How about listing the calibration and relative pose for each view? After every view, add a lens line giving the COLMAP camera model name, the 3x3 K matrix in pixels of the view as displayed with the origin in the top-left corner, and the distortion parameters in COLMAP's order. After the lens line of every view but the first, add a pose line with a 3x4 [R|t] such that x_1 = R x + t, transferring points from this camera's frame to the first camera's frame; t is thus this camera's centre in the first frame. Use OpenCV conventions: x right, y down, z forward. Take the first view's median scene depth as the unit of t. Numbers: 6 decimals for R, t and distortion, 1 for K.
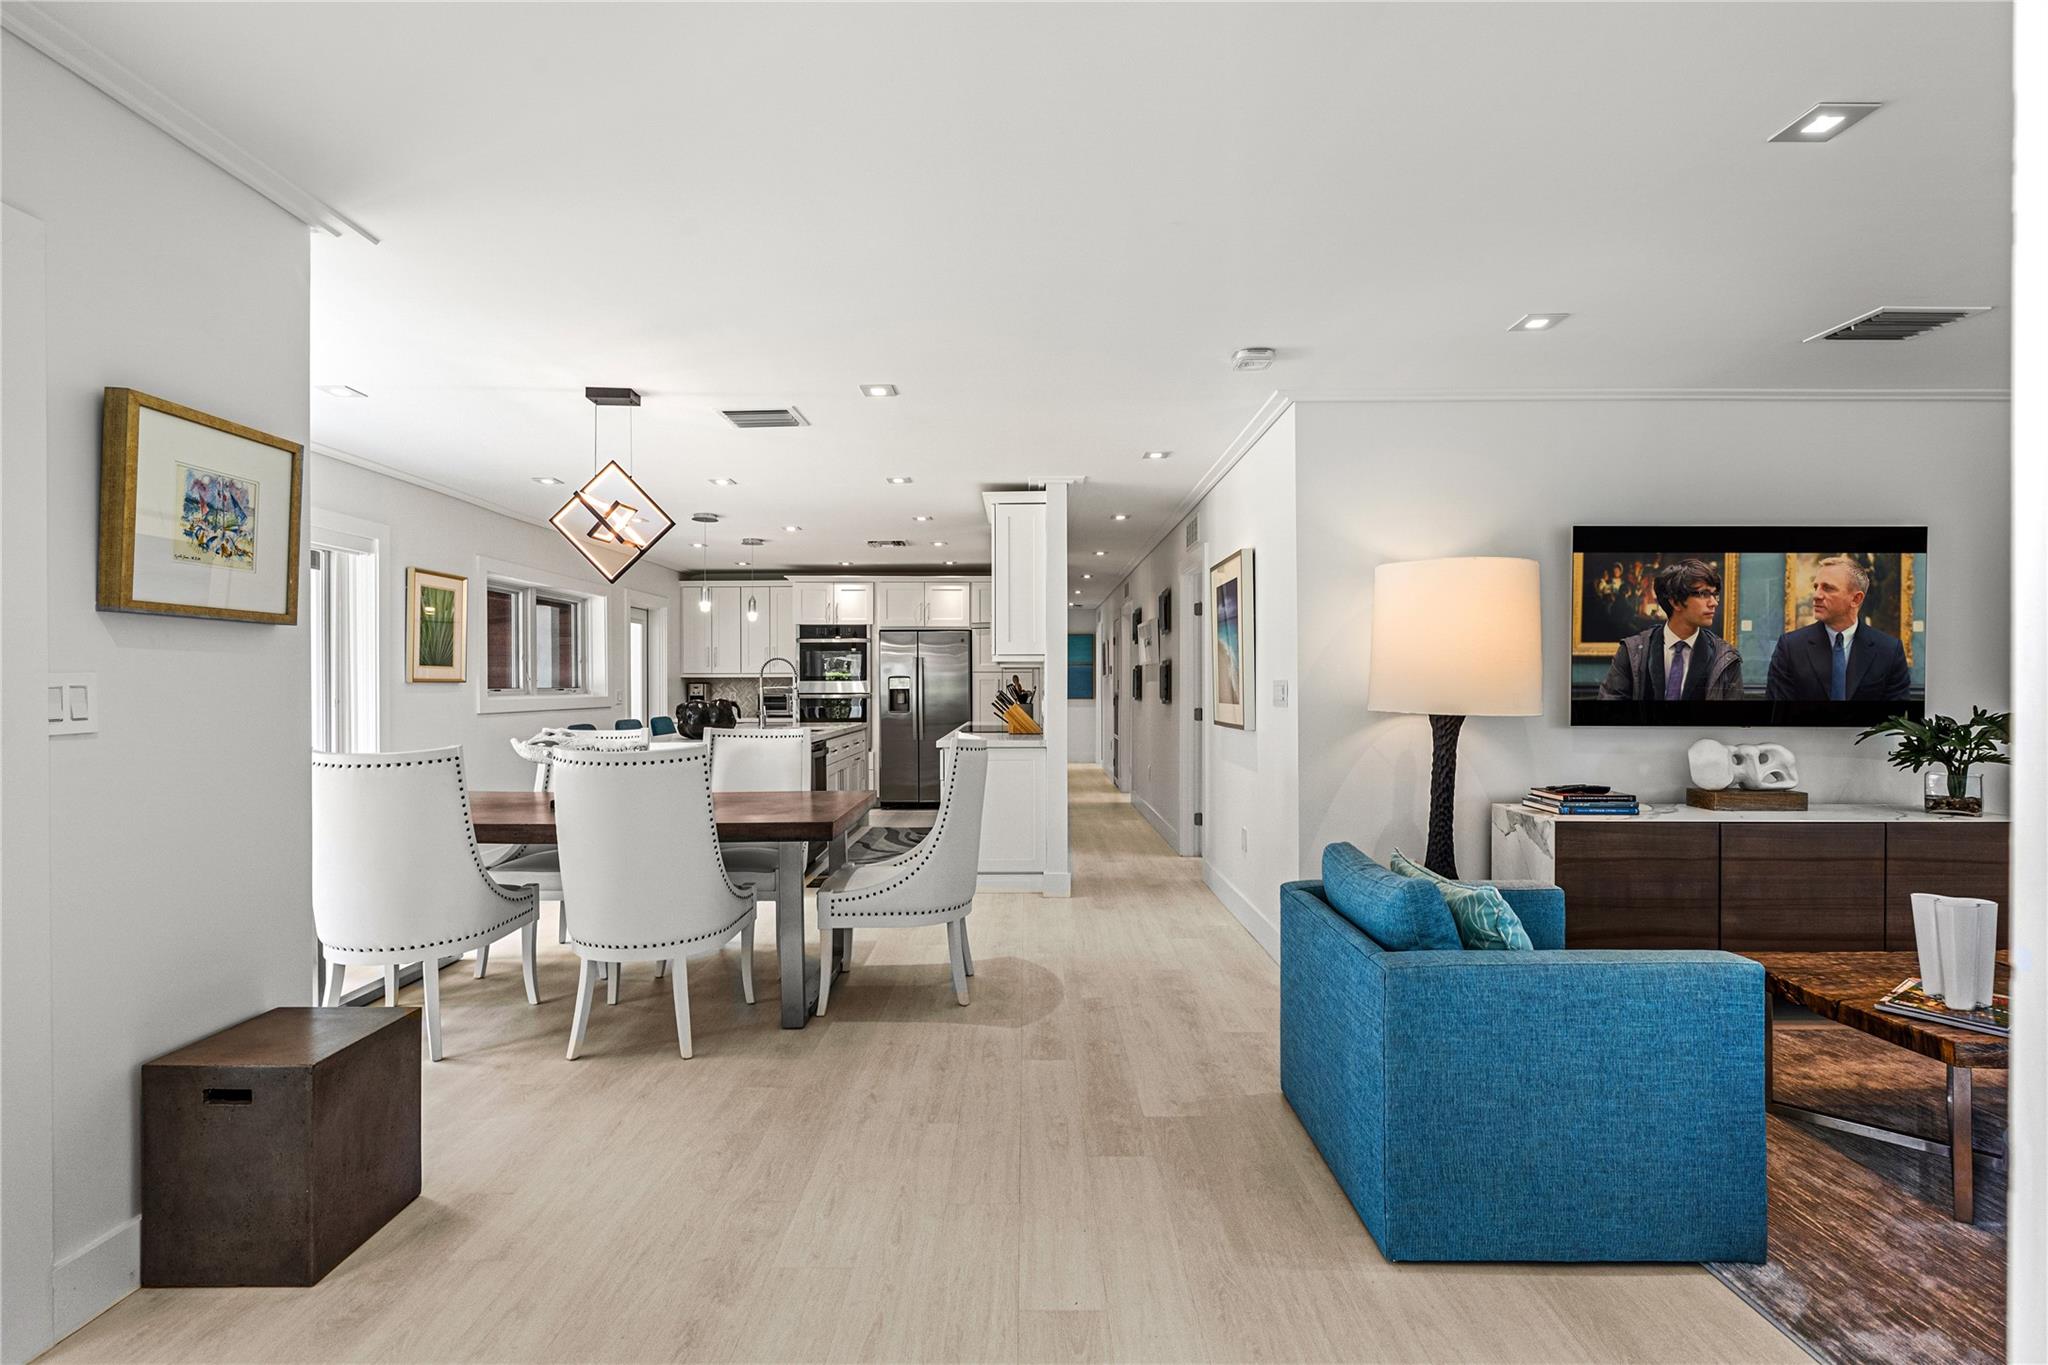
lens RADIAL K [[937.9, 0, 941.0], [0, 937.9, 693.3], [0, 0, 1]] dist [-0.002423, 0.000420]
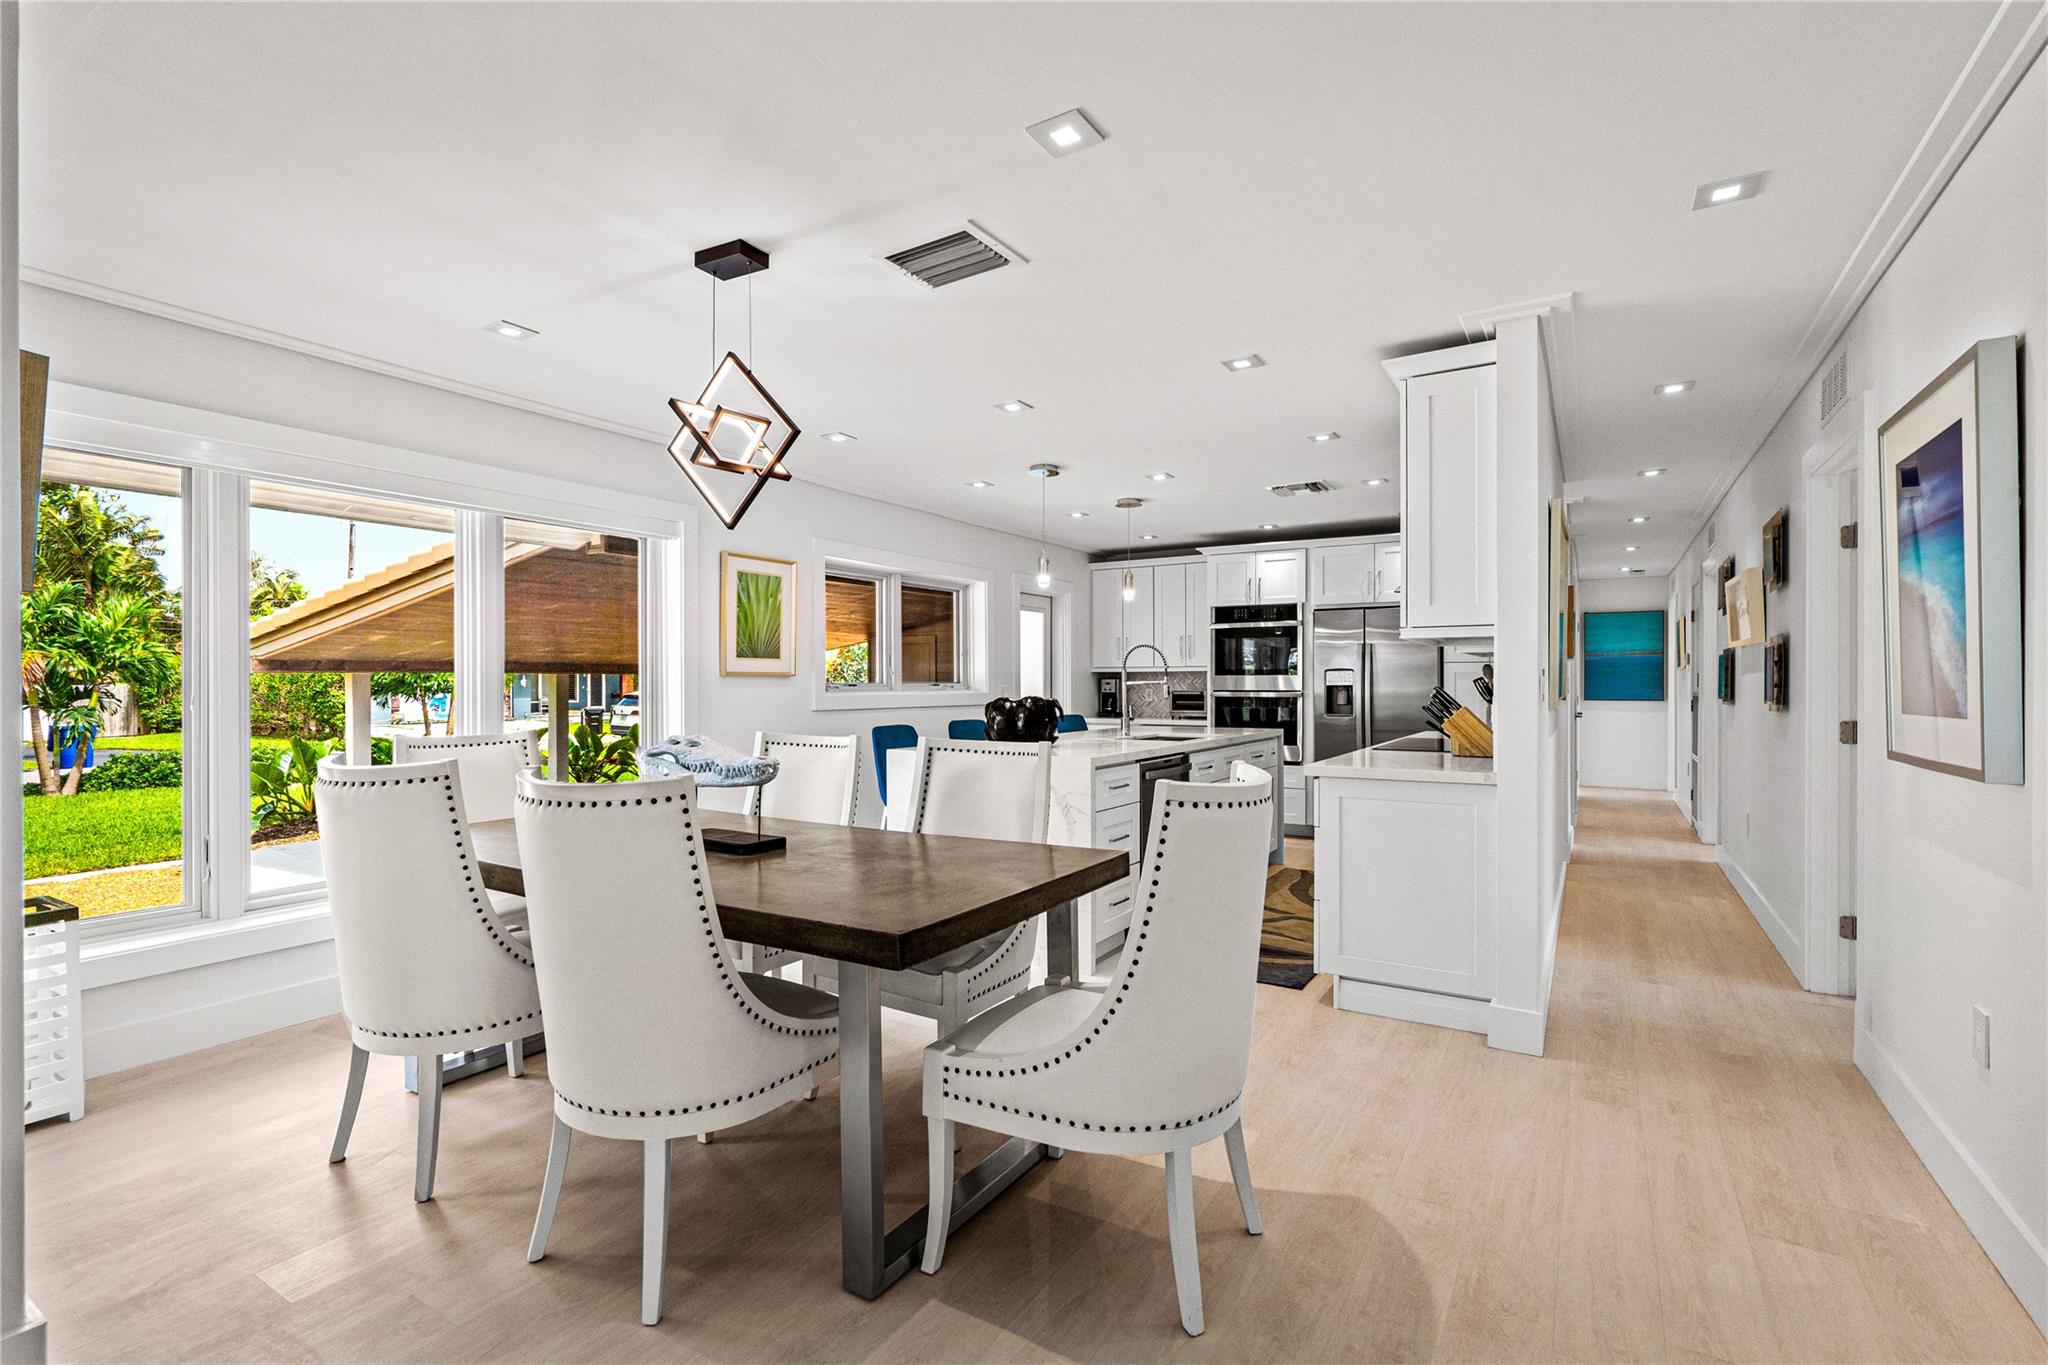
lens RADIAL K [[937.9, 0, 976.6], [0, 937.9, 689.9], [0, 0, 1]] dist [-0.002423, 0.000420]
pose [[0.882246, 0.005073, -0.470761, 0.076326], [-0.005599, 0.999984, 0.000282, 0.000478], [0.470755, 0.002387, 0.882261, 0.259973]]
